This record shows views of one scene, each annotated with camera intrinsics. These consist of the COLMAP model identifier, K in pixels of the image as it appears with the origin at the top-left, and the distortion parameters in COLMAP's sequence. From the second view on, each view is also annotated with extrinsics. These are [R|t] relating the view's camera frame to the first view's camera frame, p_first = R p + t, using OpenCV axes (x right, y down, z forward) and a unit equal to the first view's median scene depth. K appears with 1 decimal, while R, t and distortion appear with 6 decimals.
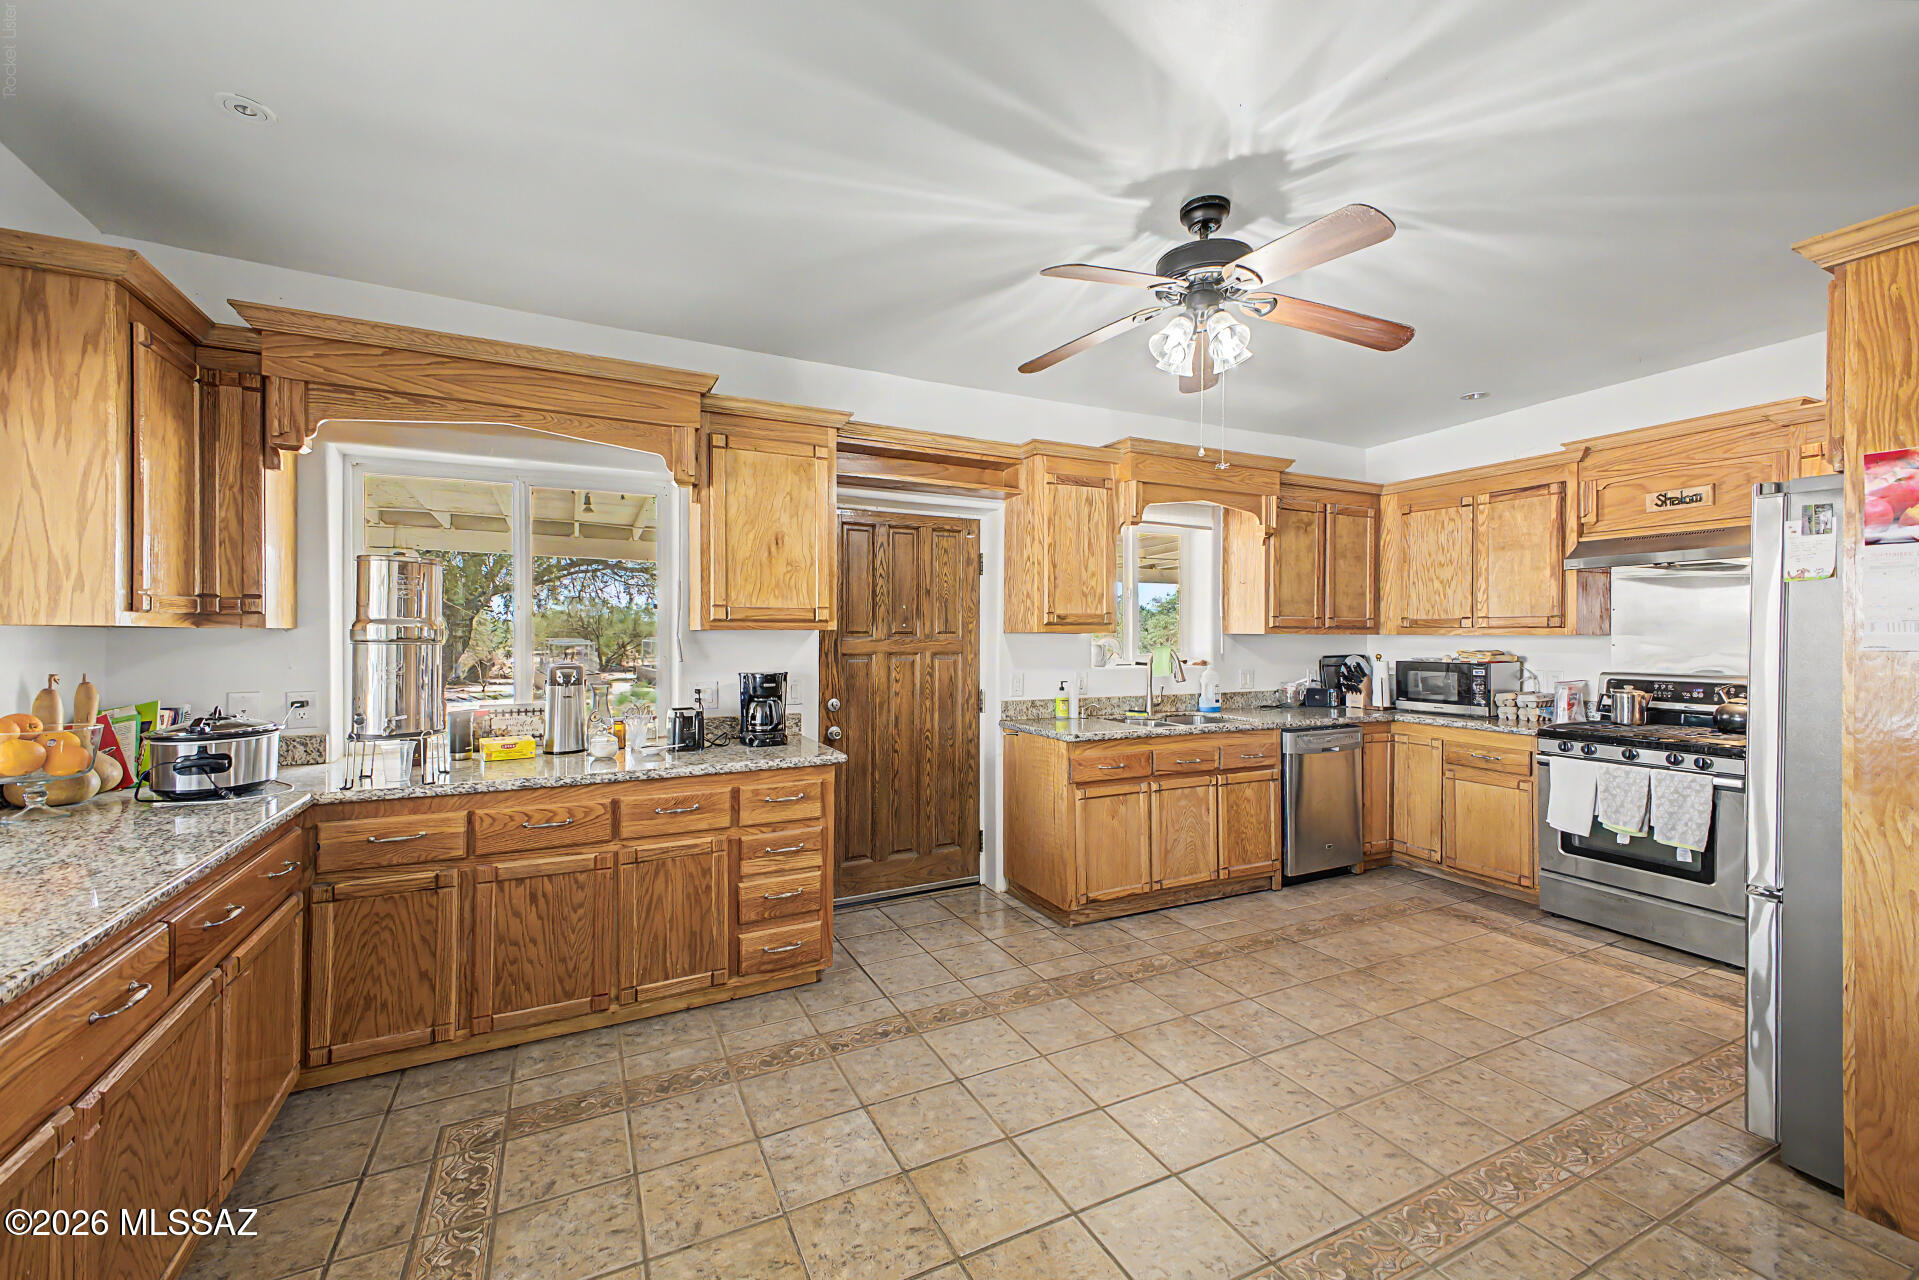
lens RADIAL K [[780.4, 0, 958.1], [0, 780.4, 636.2], [0, 0, 1]] dist [-0.000595, -0.000215]
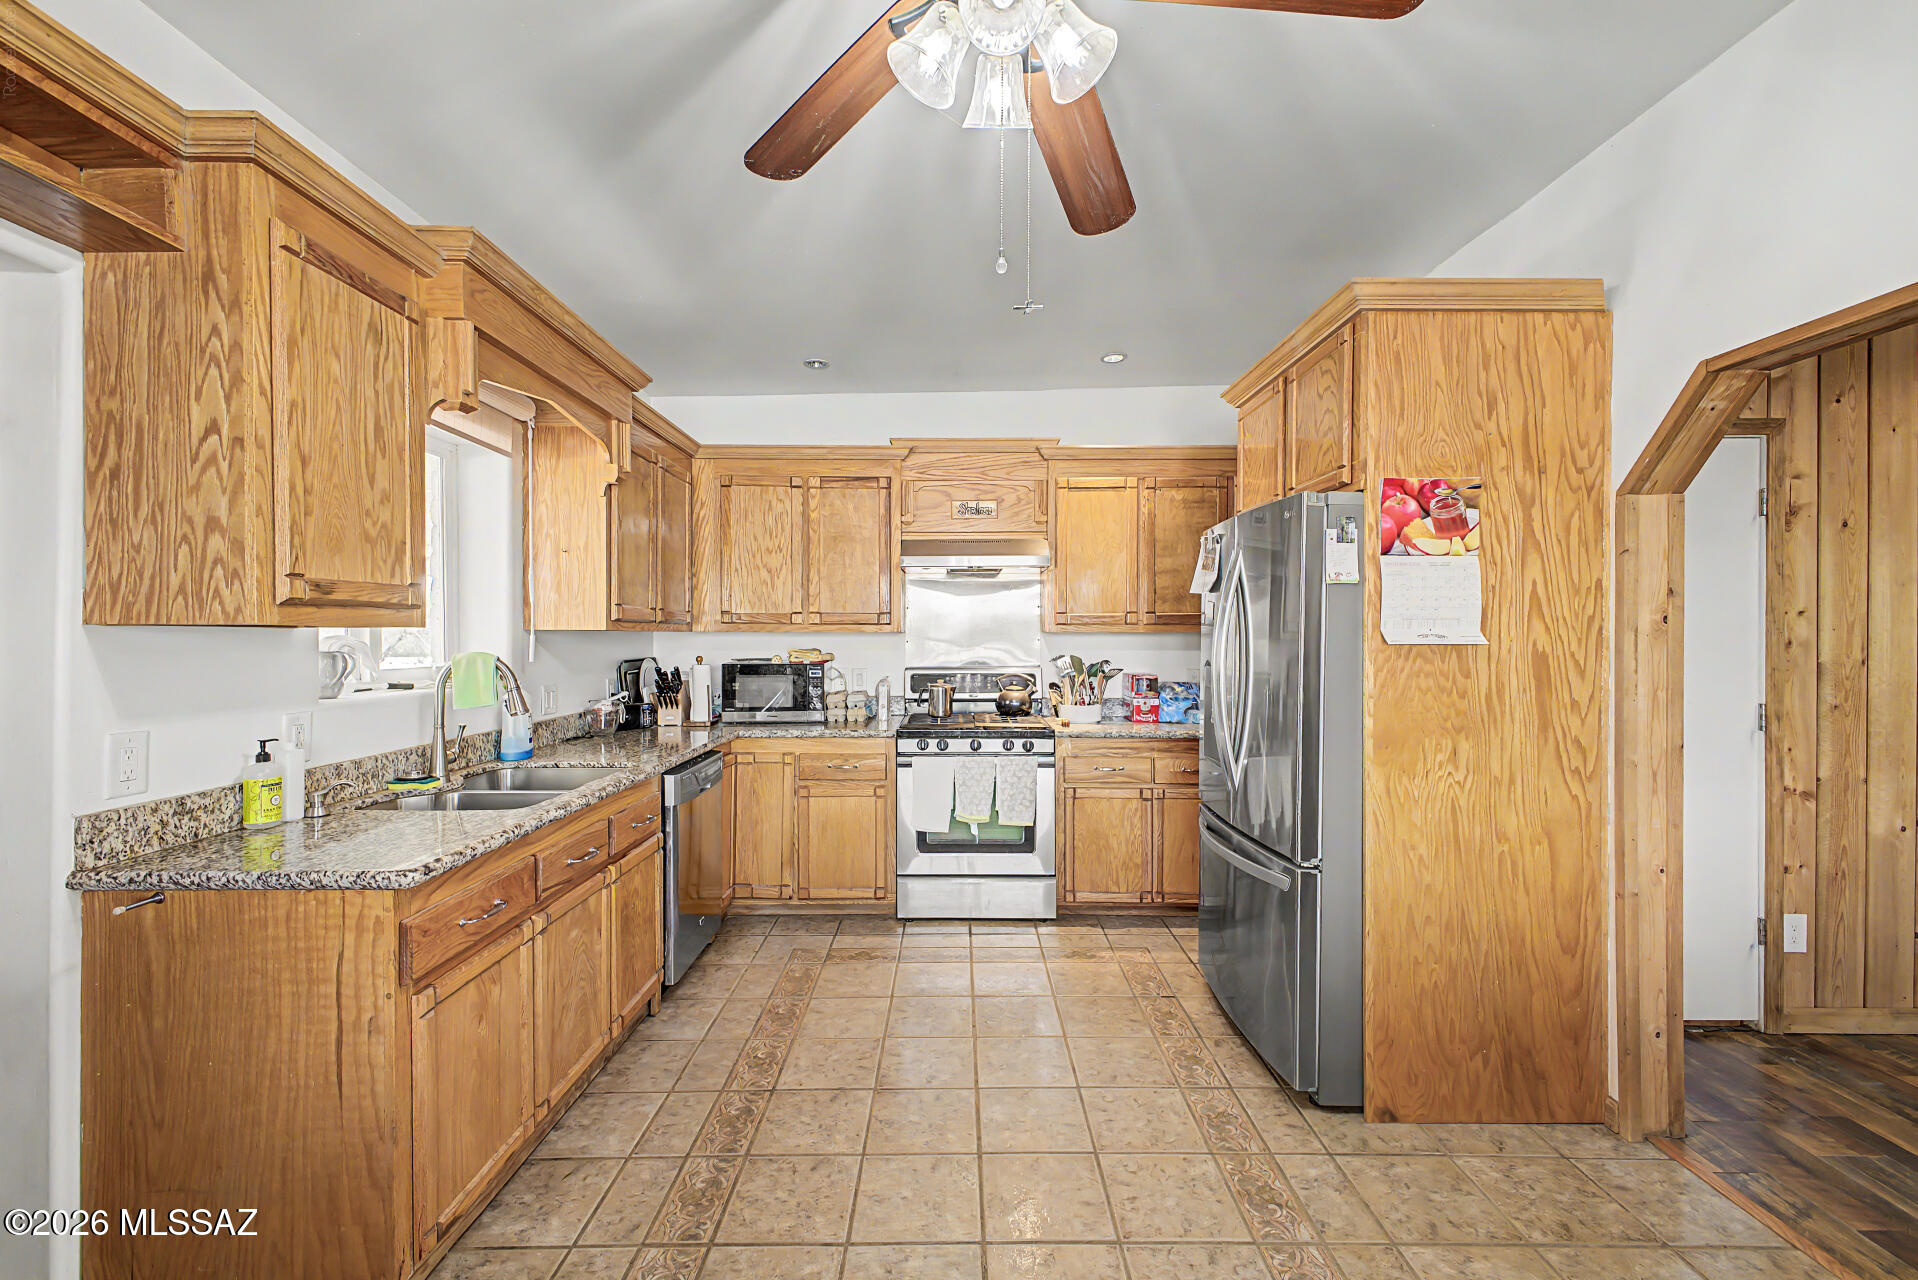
lens RADIAL K [[798.1, 0, 958.6], [0, 798.1, 636.2], [0, 0, 1]] dist [0.009782, -0.000580]
pose [[0.439731, -0.003374, 0.898123, -0.096468], [0.002099, 0.999994, 0.002729, 0.001191], [-0.898127, 0.000685, 0.439736, 0.475992]]
